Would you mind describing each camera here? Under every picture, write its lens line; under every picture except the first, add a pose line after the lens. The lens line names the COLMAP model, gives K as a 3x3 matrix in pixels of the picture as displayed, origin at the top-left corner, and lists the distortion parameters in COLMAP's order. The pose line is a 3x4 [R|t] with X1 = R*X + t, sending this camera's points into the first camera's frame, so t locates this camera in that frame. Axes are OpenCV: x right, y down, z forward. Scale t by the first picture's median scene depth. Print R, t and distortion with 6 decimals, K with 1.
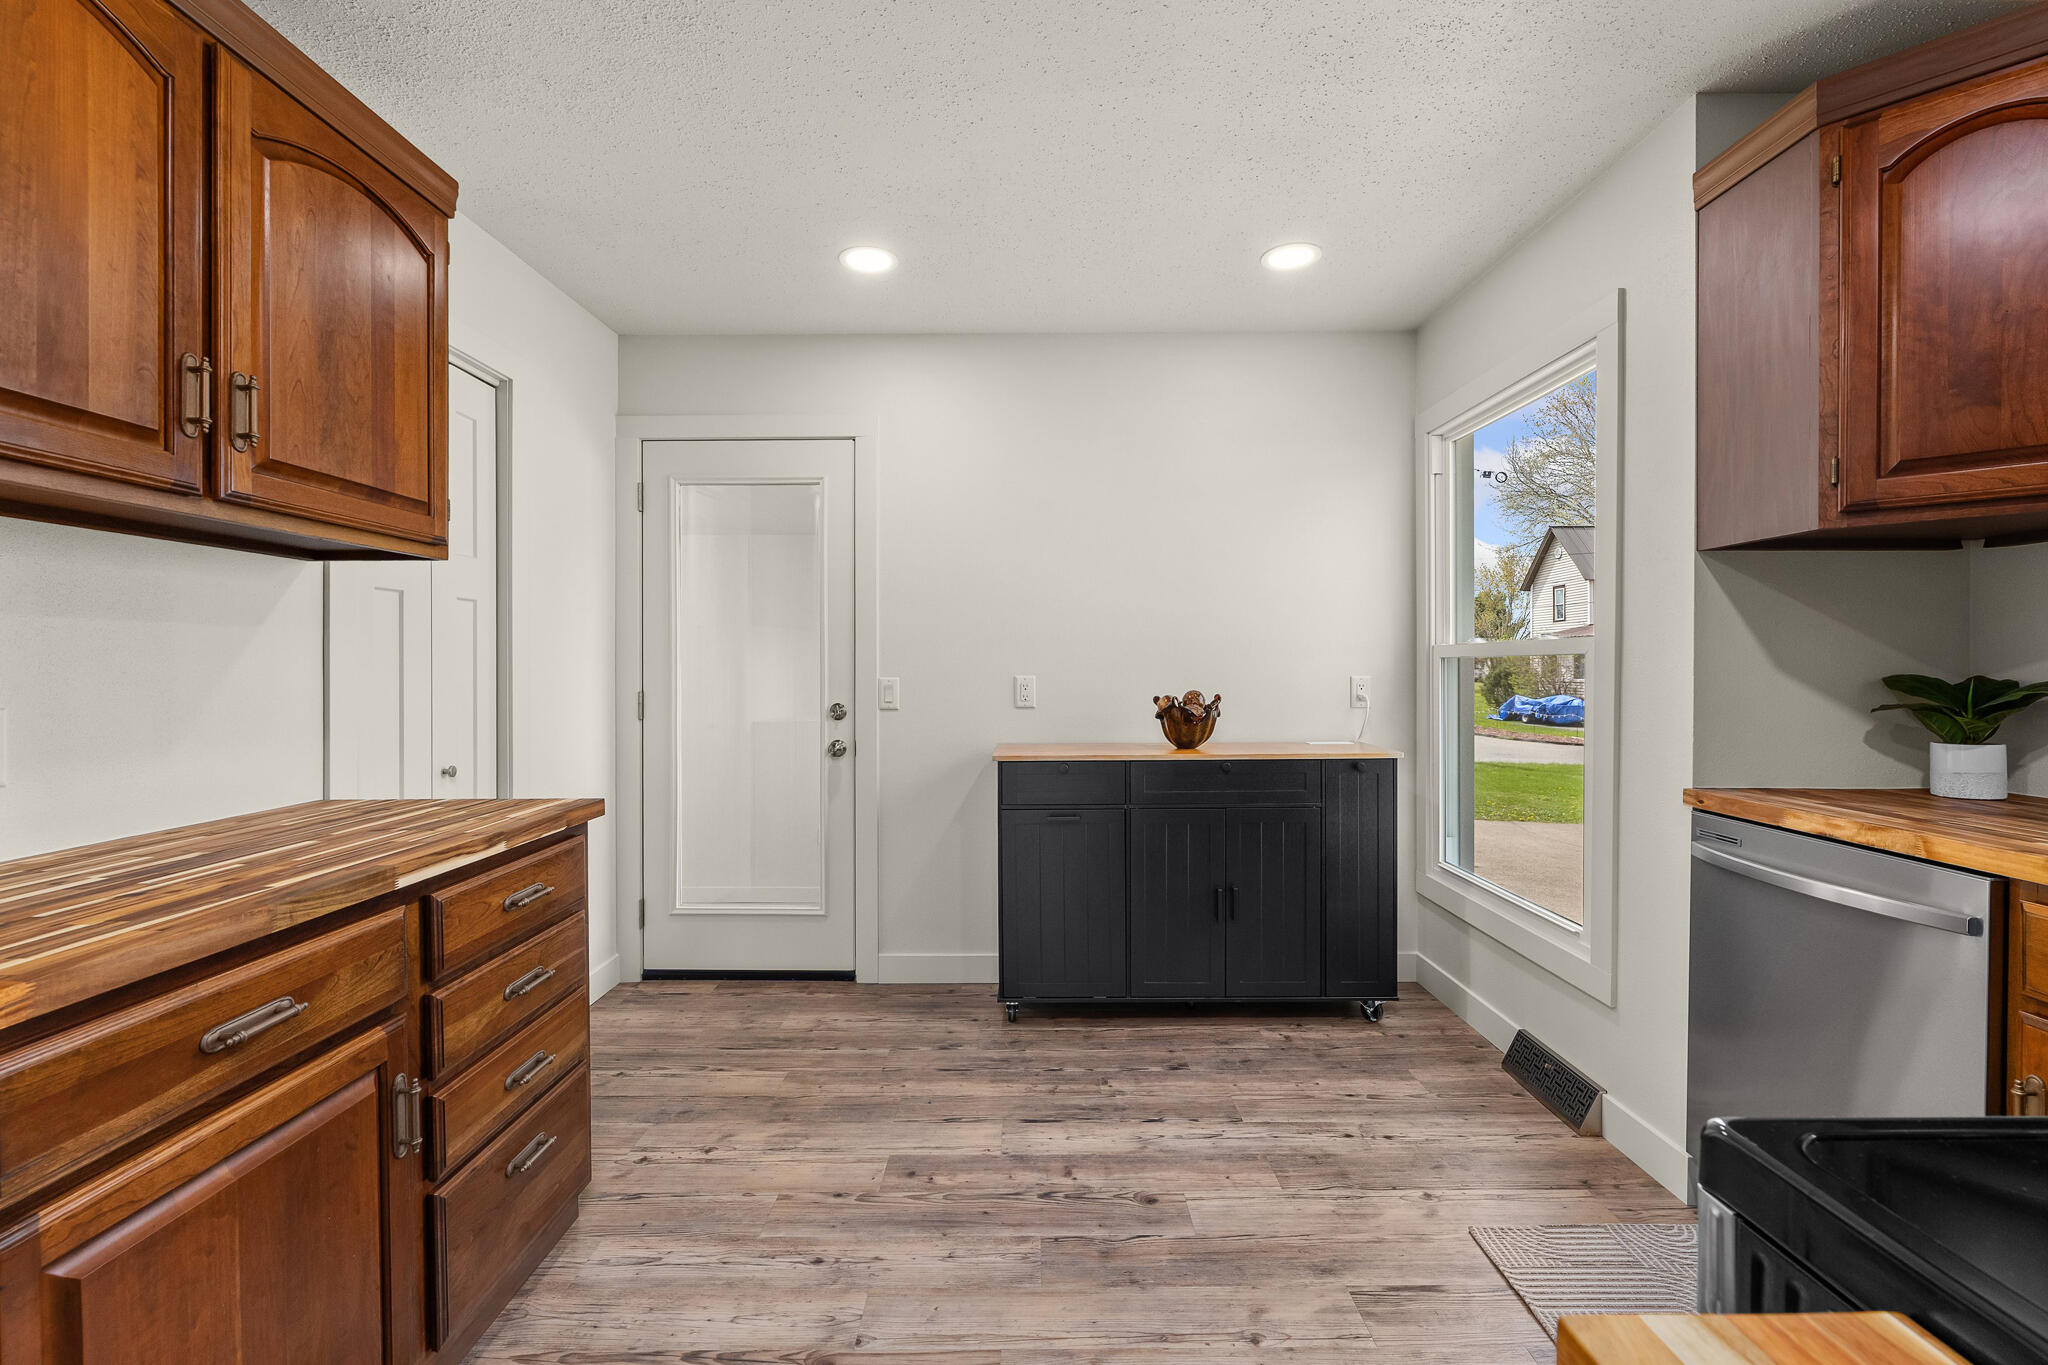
lens RADIAL K [[888.7, 0, 1020.7], [0, 888.7, 677.3], [0, 0, 1]] dist [-0.000552, 0.000068]
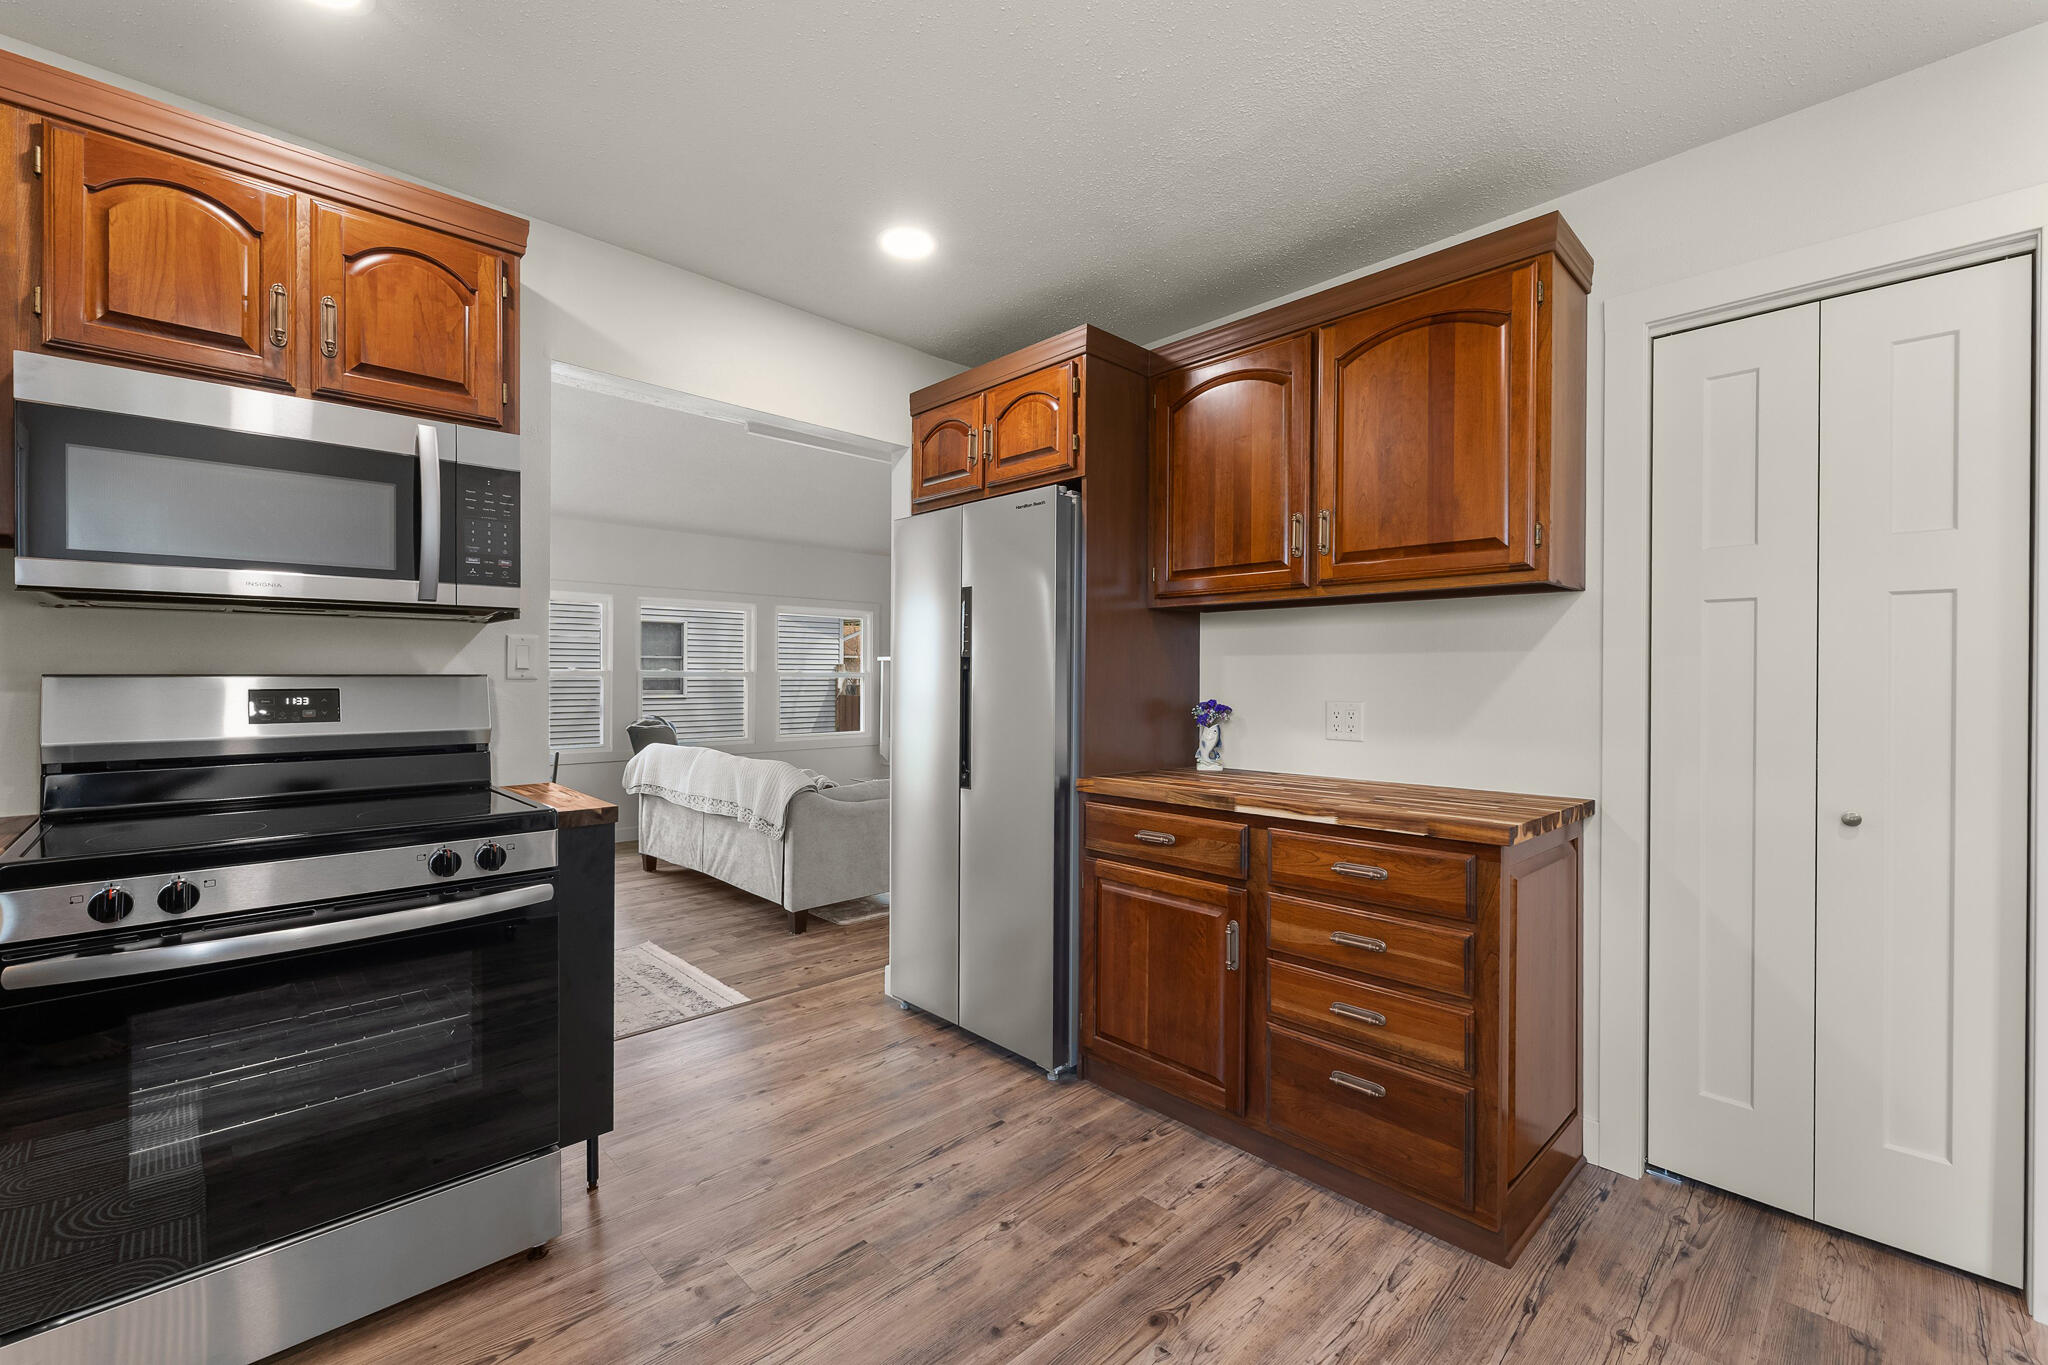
lens RADIAL K [[830.7, 0, 1017.6], [0, 830.7, 671.9], [0, 0, 1]] dist [-0.000526, -0.000032]
pose [[-0.709731, -0.003989, -0.704461, 0.658166], [-0.011870, 0.999910, 0.006298, -0.031127], [0.704373, 0.012832, -0.709714, 1.683472]]
